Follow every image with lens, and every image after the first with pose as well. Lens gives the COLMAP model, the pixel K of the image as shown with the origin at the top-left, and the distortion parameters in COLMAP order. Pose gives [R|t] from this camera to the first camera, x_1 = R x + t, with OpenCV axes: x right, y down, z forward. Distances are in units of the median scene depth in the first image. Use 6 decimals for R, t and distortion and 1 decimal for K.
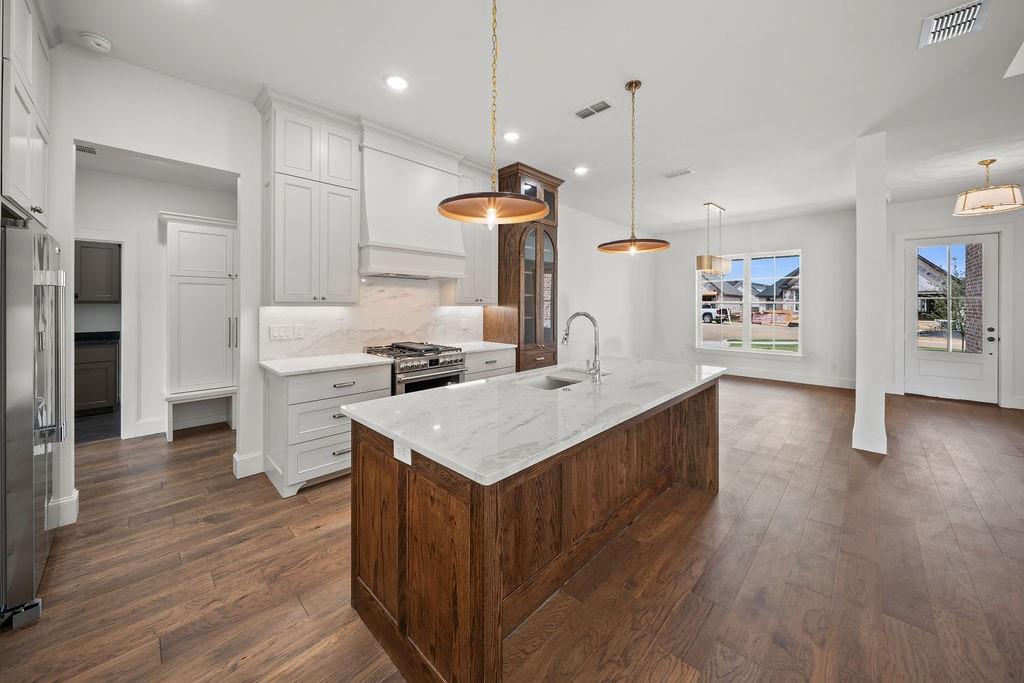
lens RADIAL K [[373.7, 0, 513.2], [0, 373.7, 308.8], [0, 0, 1]] dist [-0.001722, -0.000314]
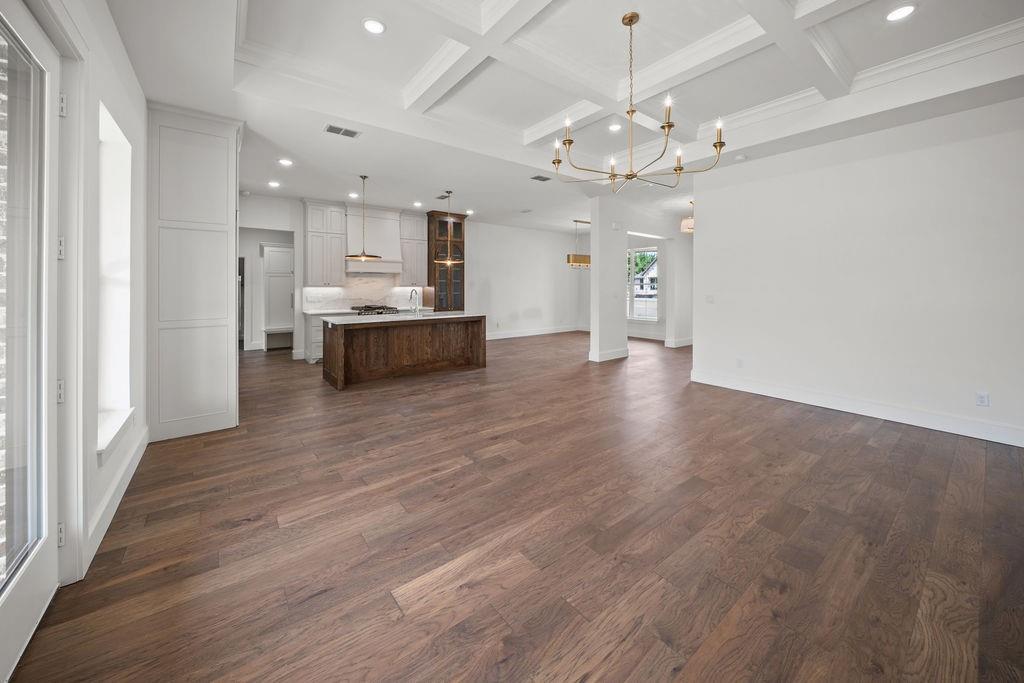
lens RADIAL K [[373.7, 0, 513.5], [0, 373.7, 288.9], [0, 0, 1]] dist [-0.001722, -0.000314]
pose [[0.992044, -0.003575, -0.125840, 0.762605], [0.003015, 0.999985, -0.004641, 0.015214], [0.125855, 0.004225, 0.992040, -0.951214]]
